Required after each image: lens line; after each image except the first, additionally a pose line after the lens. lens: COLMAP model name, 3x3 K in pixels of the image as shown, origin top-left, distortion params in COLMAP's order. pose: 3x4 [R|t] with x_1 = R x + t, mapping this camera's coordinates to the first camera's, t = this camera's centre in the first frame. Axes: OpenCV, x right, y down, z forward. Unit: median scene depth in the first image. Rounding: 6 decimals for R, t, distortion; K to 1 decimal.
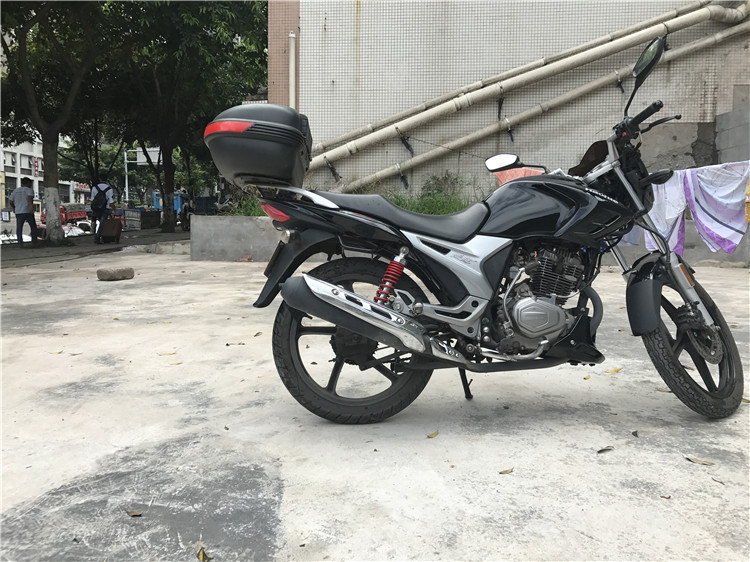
lens RADIAL K [[615.6, 0, 372.6], [0, 615.6, 282.0], [0, 0, 1]] dist [0.020298, 0.004715]
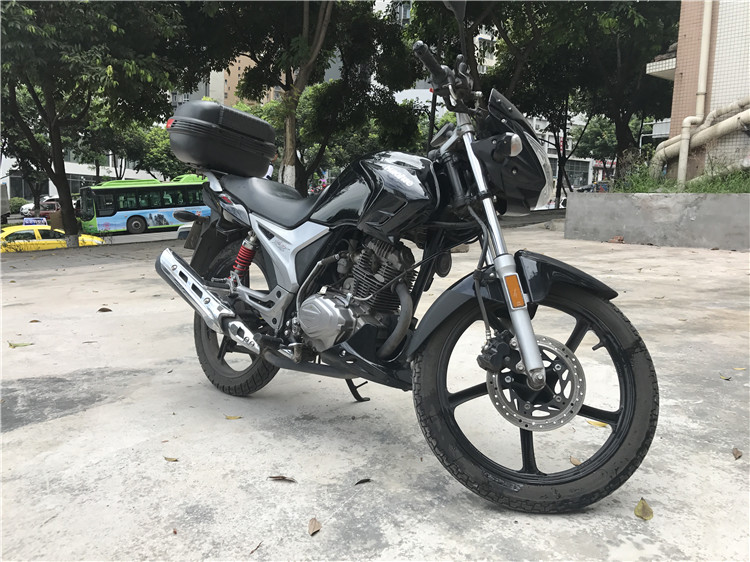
lens RADIAL K [[615.6, 0, 372.6], [0, 615.6, 282.0], [0, 0, 1]] dist [0.020298, 0.004715]
pose [[0.689711, 0.103770, -0.716610, 0.208881], [-0.075173, 0.994591, 0.071672, -0.013579], [0.720172, 0.004437, 0.693782, 0.100131]]
